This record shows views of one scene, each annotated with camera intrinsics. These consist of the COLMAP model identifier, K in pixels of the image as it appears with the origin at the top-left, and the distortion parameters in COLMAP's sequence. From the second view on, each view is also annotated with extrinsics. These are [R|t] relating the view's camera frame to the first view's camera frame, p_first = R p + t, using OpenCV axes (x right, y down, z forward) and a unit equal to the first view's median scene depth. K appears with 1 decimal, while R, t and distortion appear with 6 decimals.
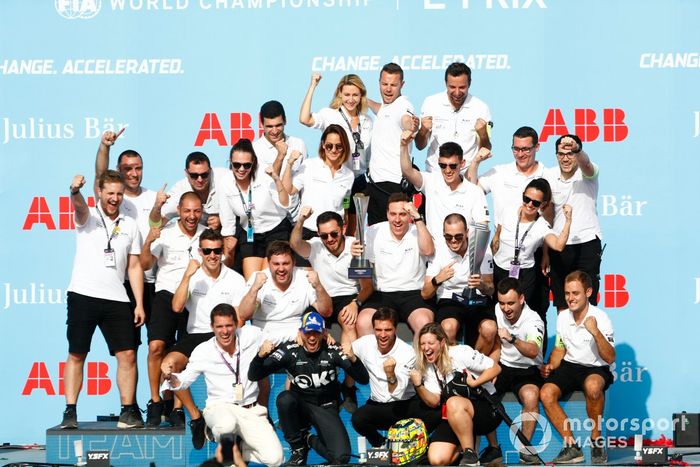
lens RADIAL K [[3379.0, 0, 350.0], [0, 3379.0, 233.5], [0, 0, 1]] dist [0.192115, 9.117492]
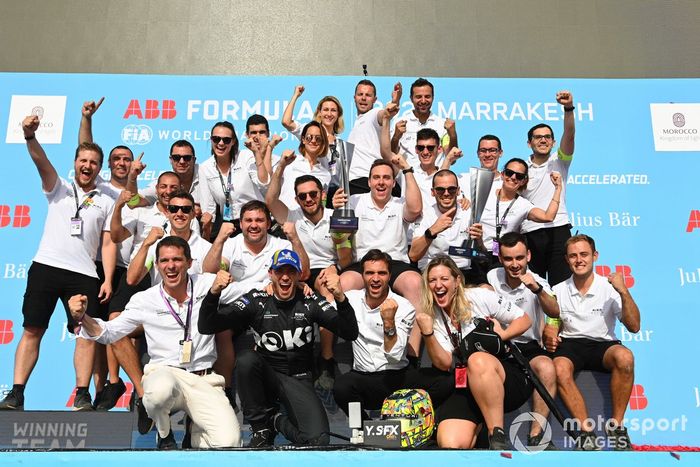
lens RADIAL K [[664.5, 0, 350.0], [0, 664.5, 233.5], [0, 0, 1]] dist [0.008047, -0.014148]
pose [[0.996878, 0.033411, 0.071546, -0.007524], [-0.012137, 0.960139, -0.279259, 0.062600], [-0.078024, 0.277519, 0.957547, 0.839944]]
